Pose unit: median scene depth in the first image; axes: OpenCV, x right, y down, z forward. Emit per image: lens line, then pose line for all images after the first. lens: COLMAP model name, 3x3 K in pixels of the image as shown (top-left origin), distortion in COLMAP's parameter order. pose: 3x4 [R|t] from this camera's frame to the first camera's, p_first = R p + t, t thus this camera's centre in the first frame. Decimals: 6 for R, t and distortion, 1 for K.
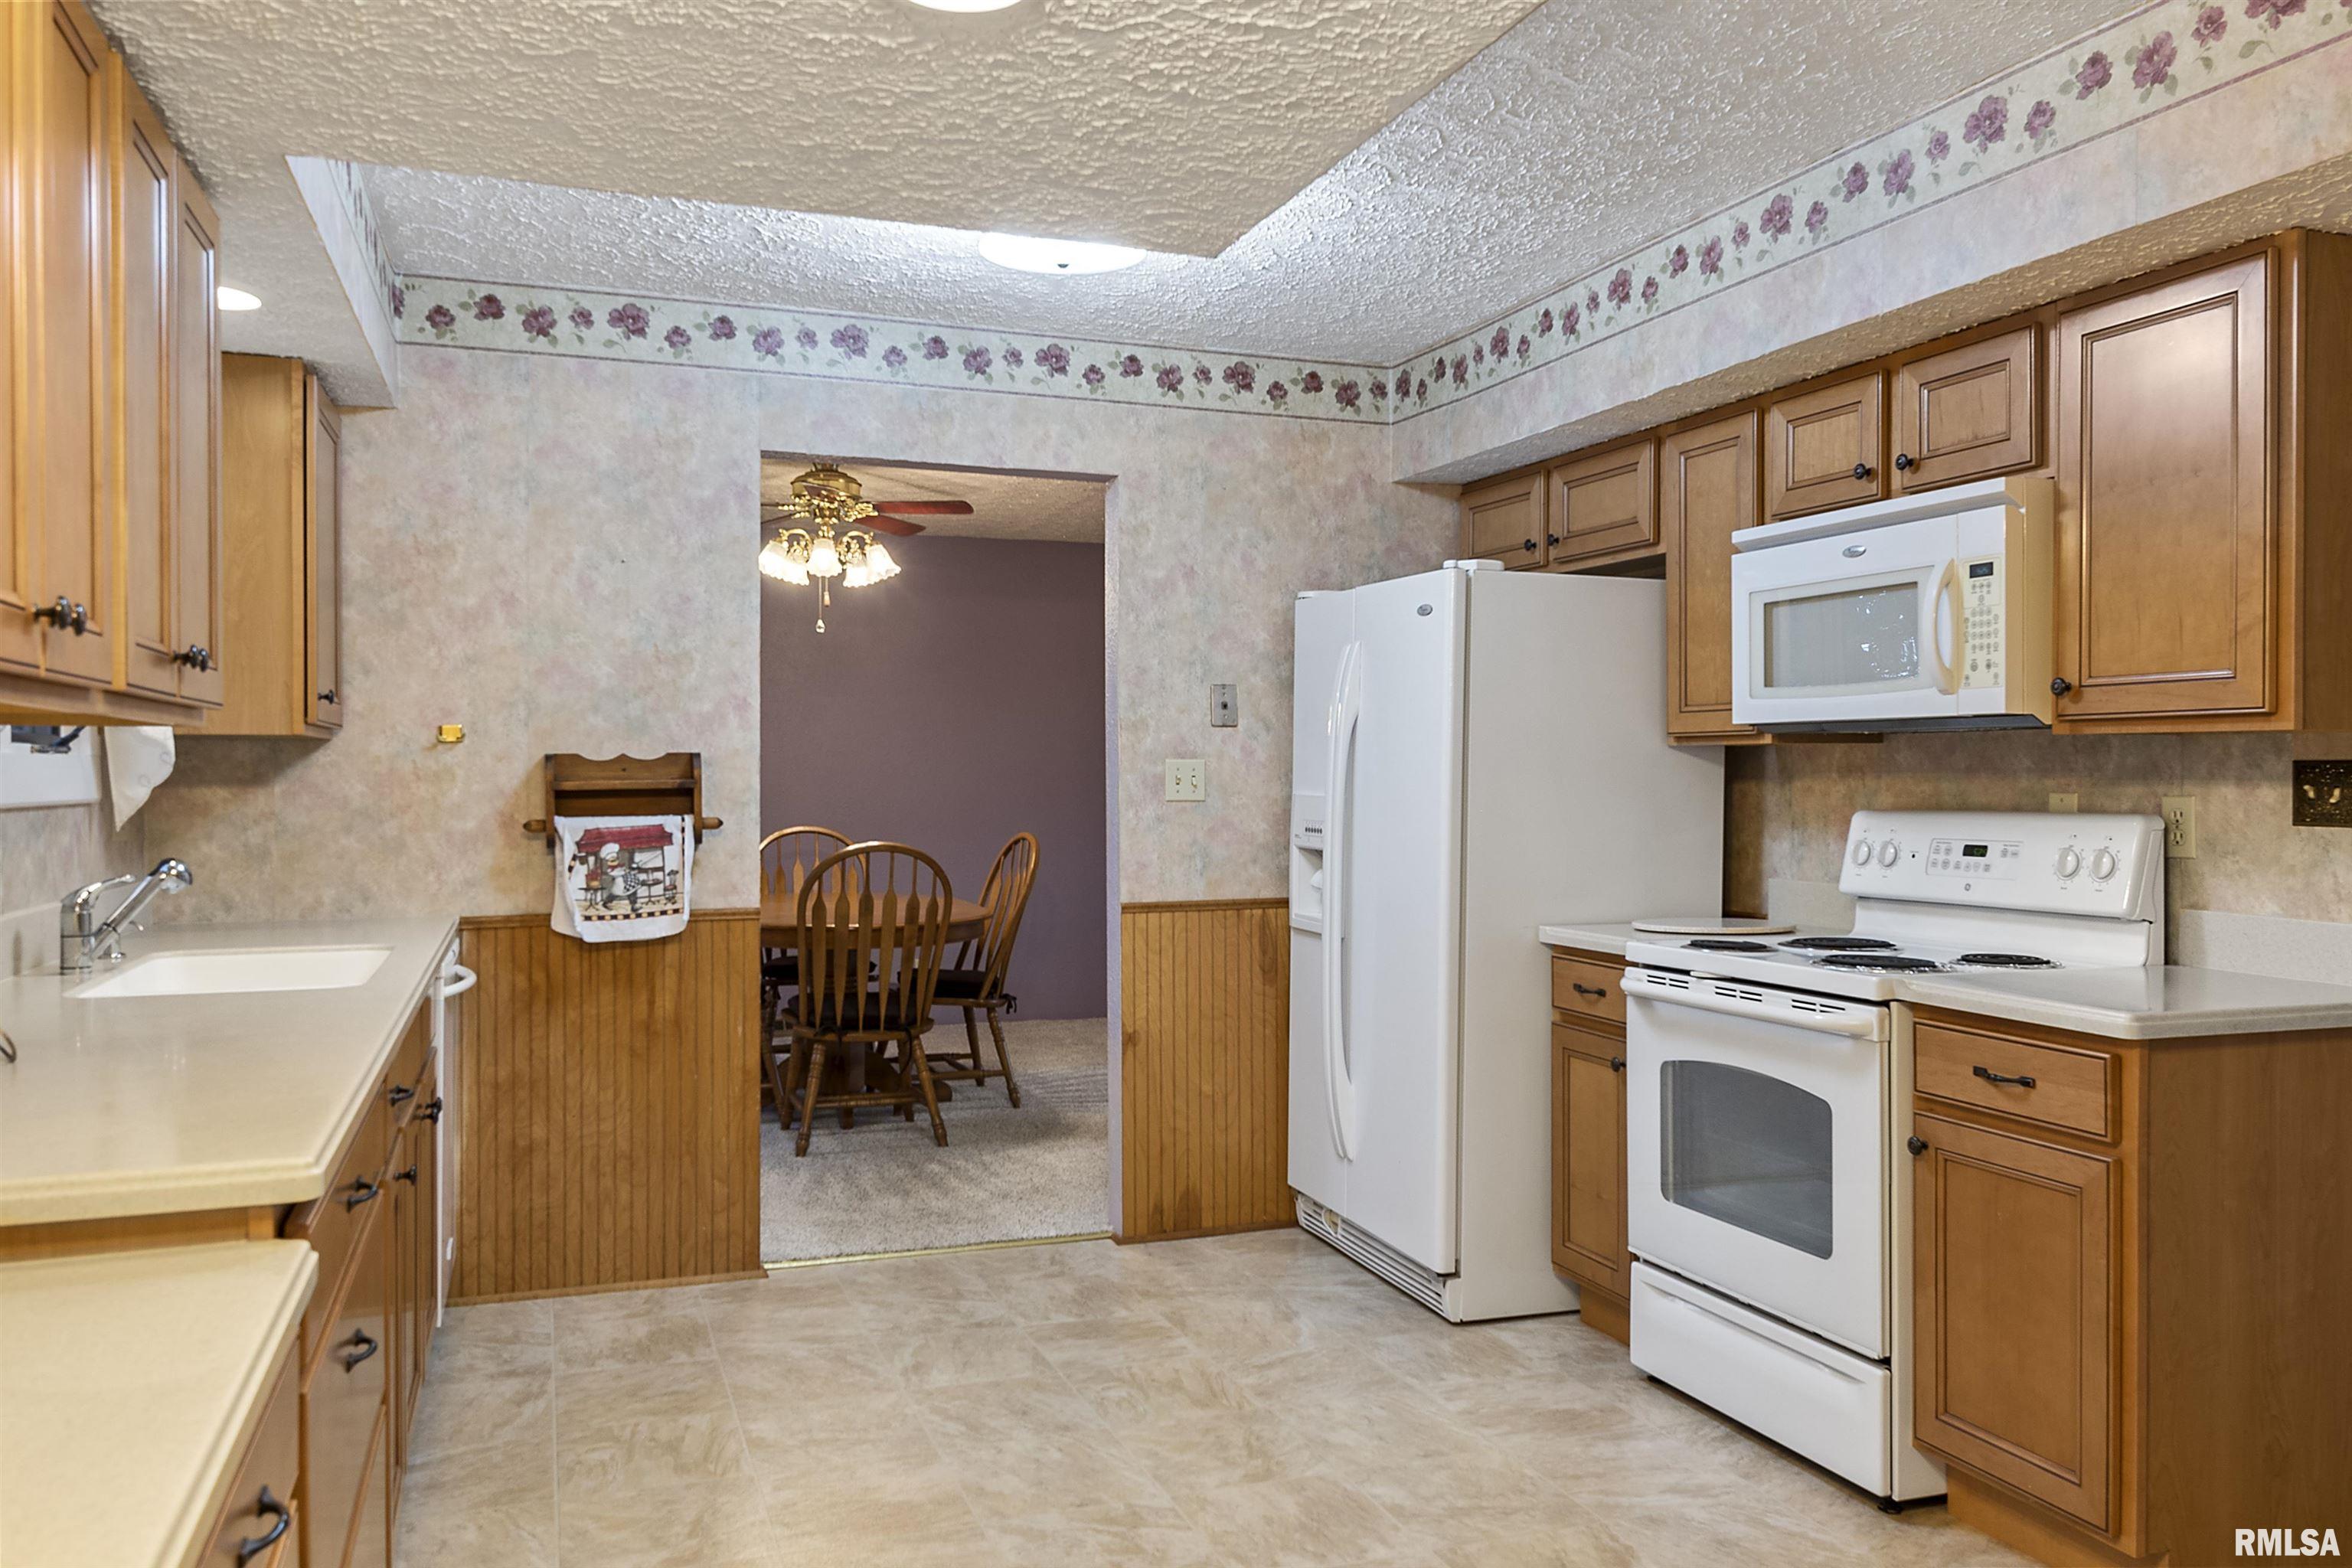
lens RADIAL K [[1806.5, 0, 1206.2], [0, 1806.5, 782.0], [0, 0, 1]] dist [0.049560, -0.052812]
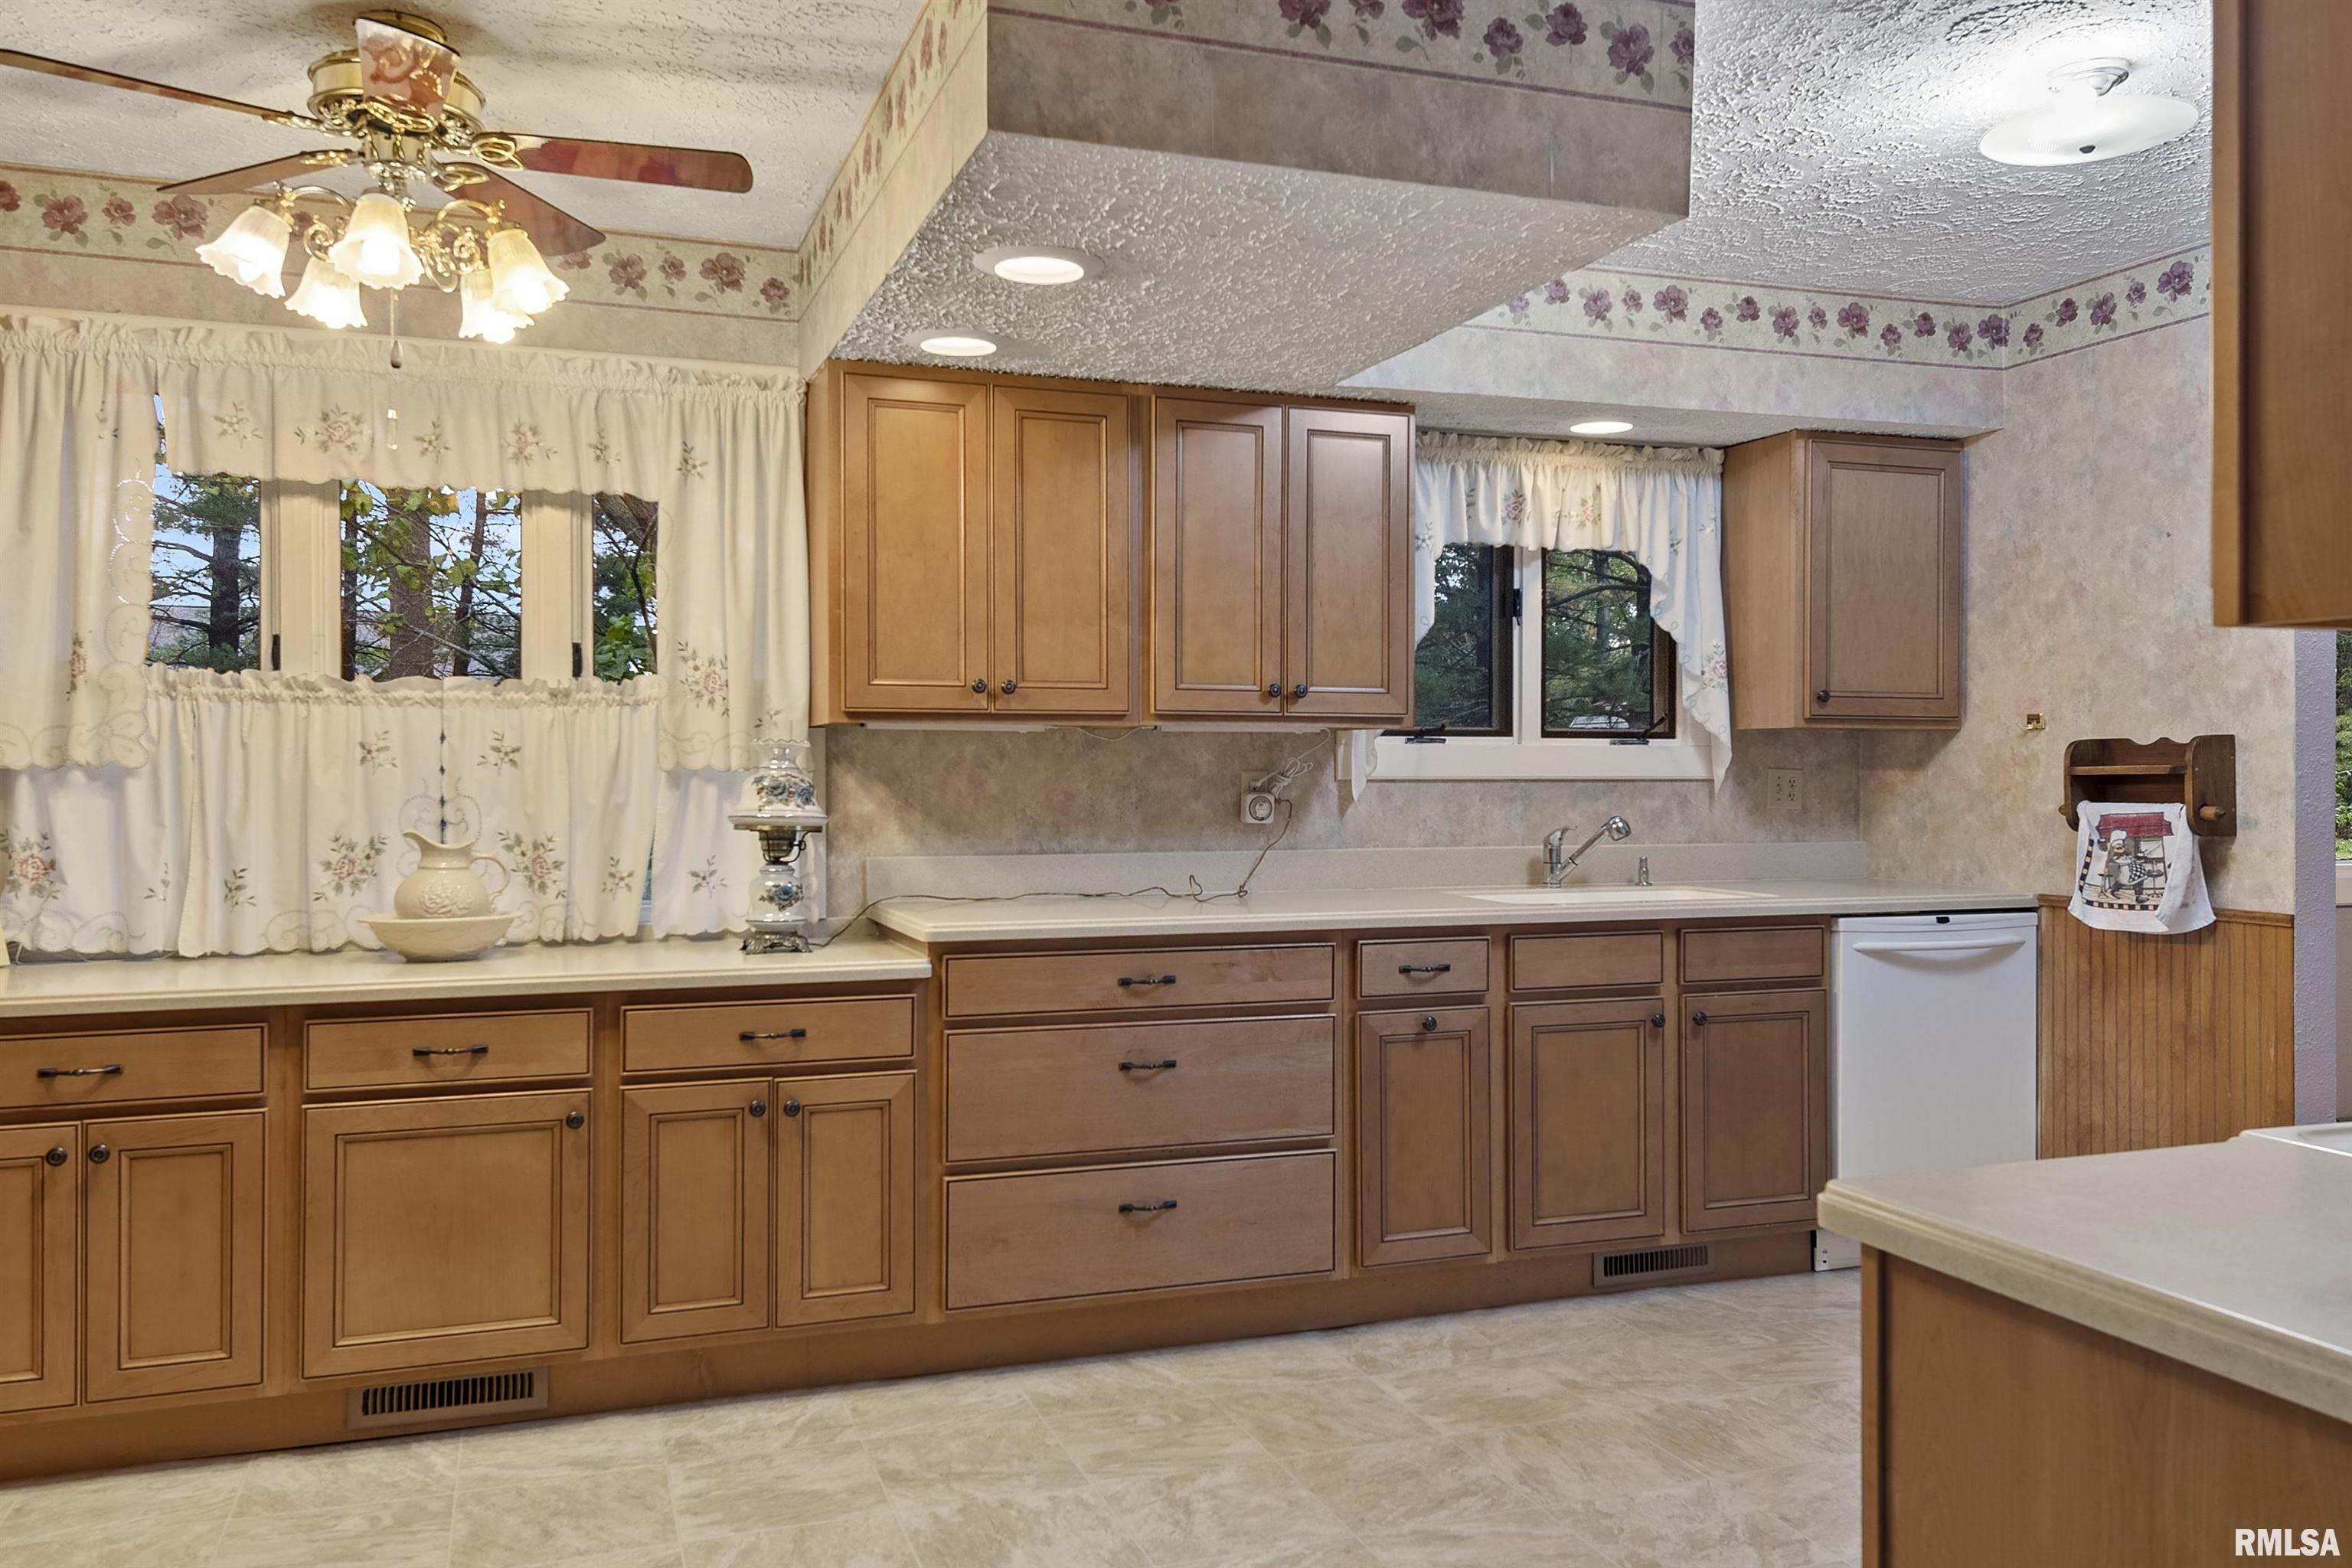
lens RADIAL K [[1806.5, 0, 1155.8], [0, 1806.5, 759.9], [0, 0, 1]] dist [0.049560, -0.052812]
pose [[-0.027163, -0.001823, -0.999629, 0.658004], [-0.007737, 0.999969, -0.001613, 0.001589], [0.999601, 0.007690, -0.027177, 0.505029]]
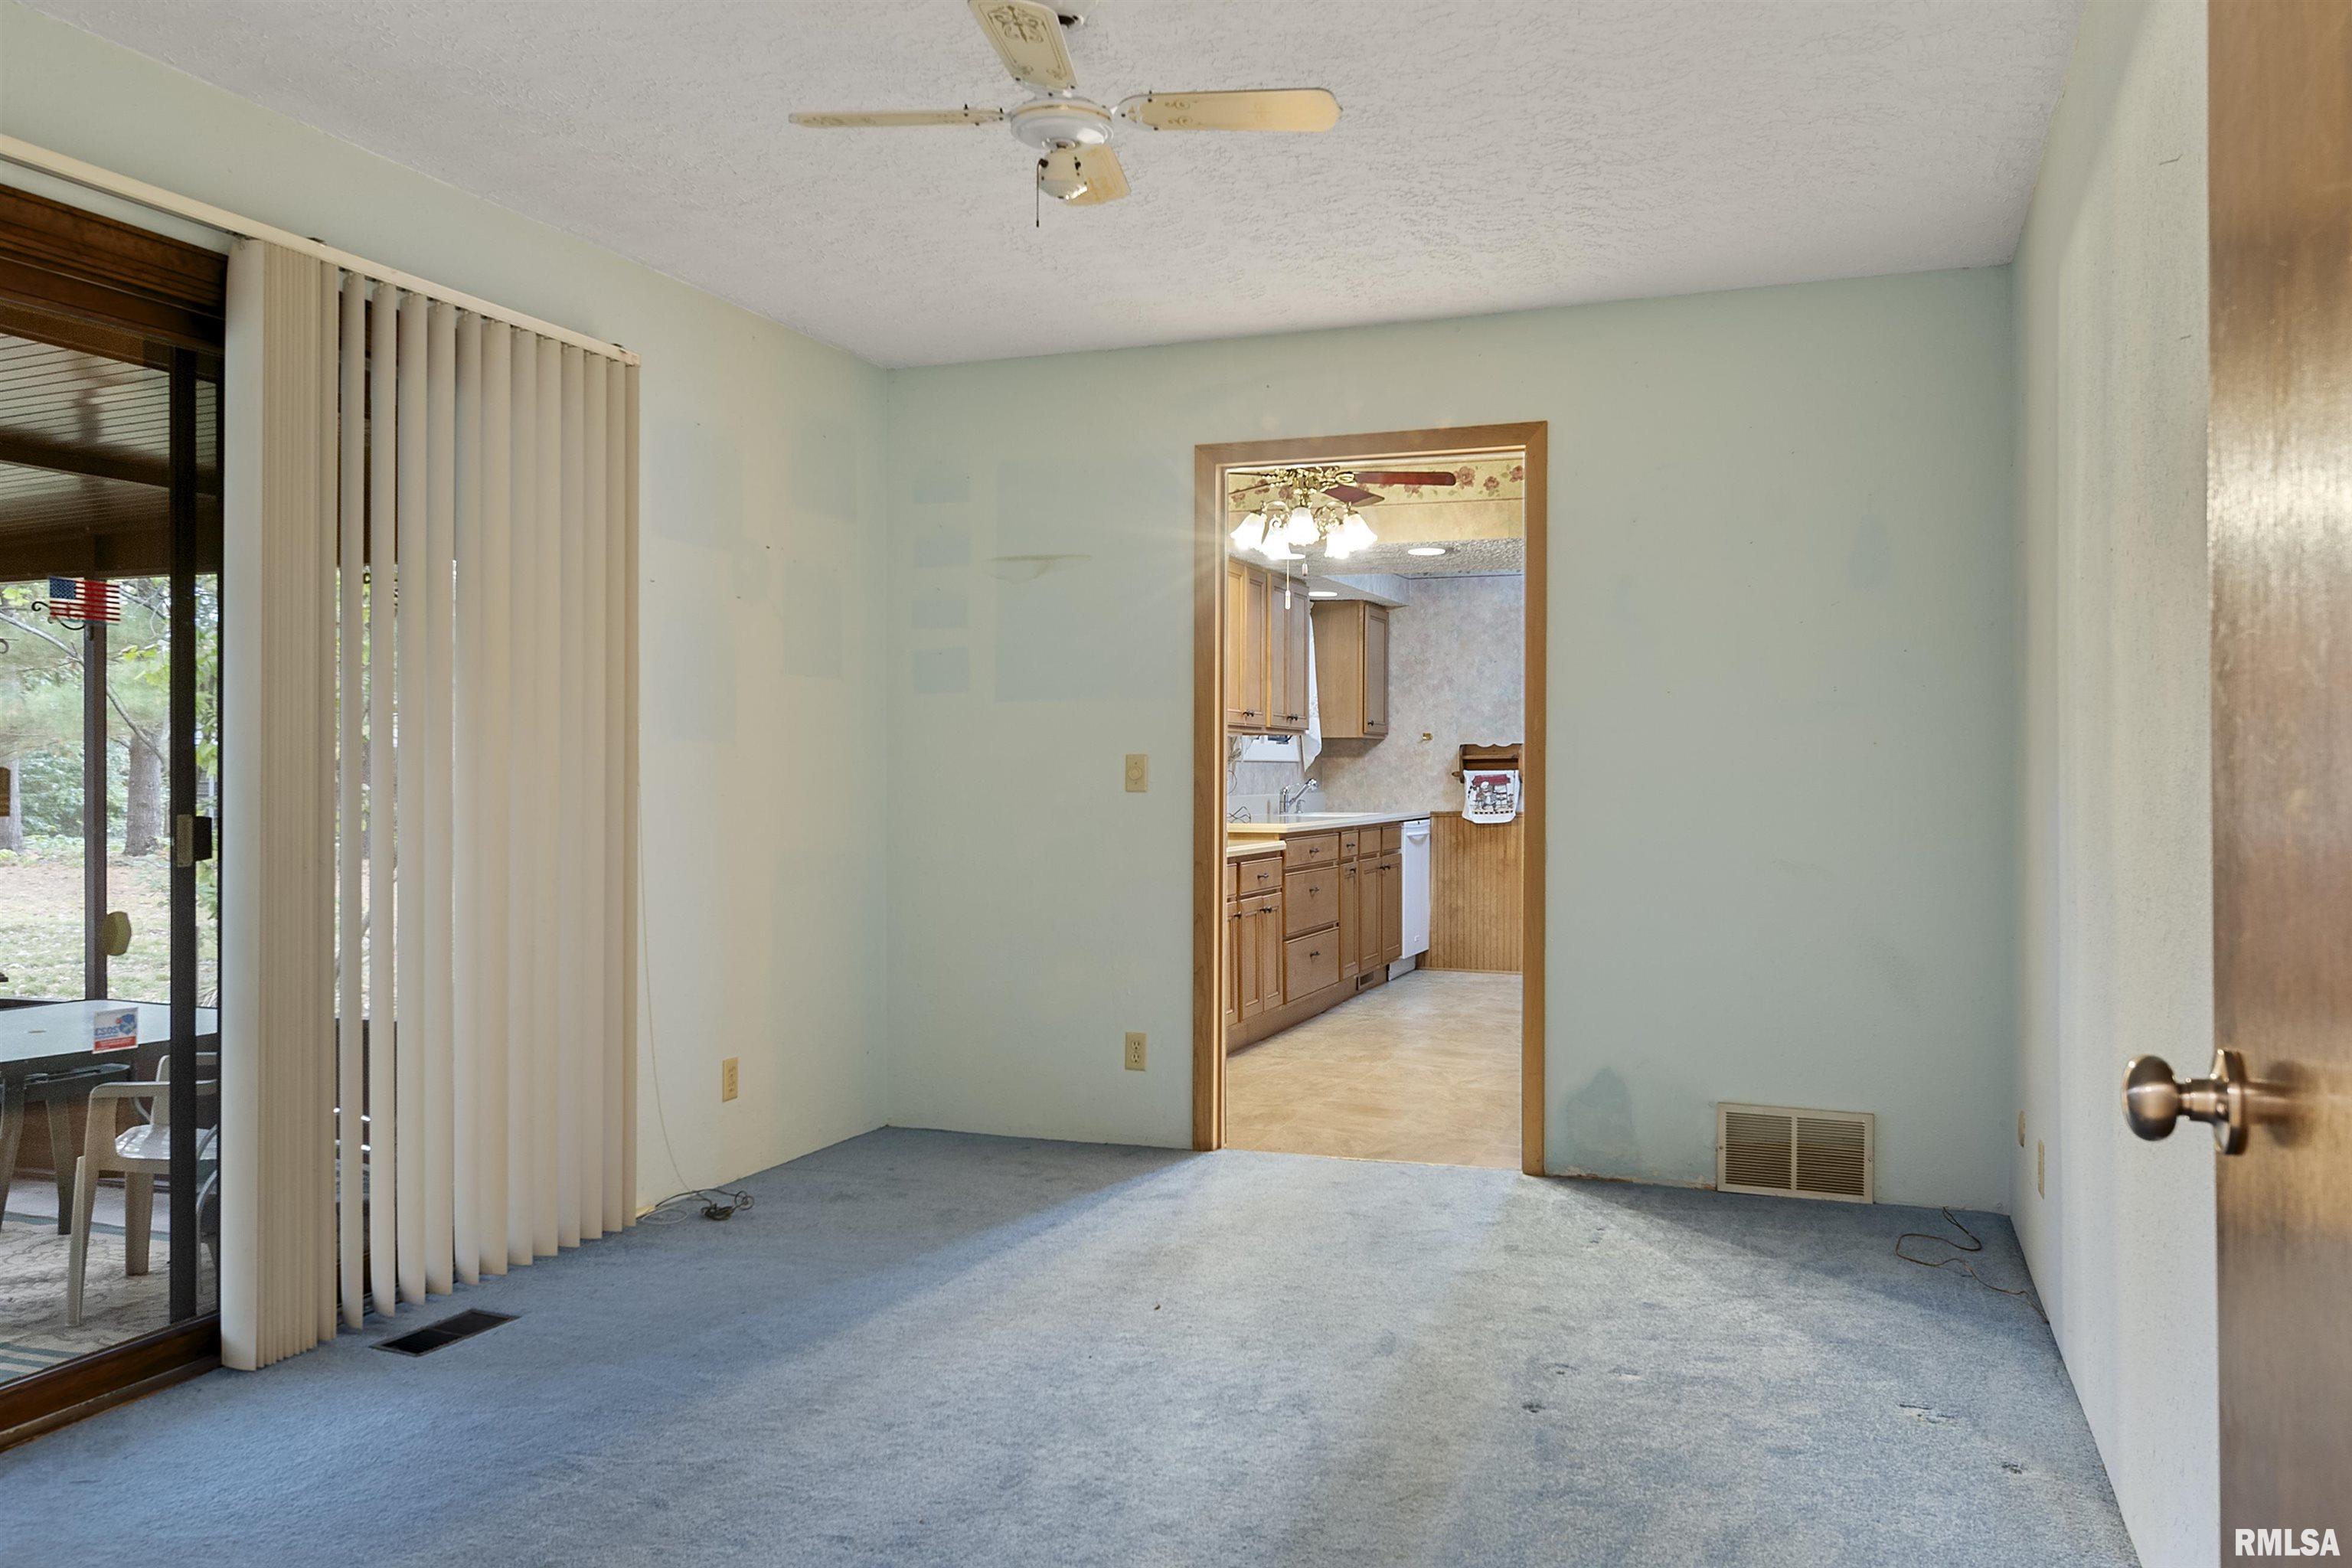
lens RADIAL K [[1806.5, 0, 1167.3], [0, 1806.5, 775.6], [0, 0, 1]] dist [0.049560, -0.052812]
pose [[0.757108, 0.003484, -0.653280, 0.894363], [-0.008399, 0.999955, -0.004400, 0.039225], [0.653235, 0.008818, 0.757104, -1.052682]]
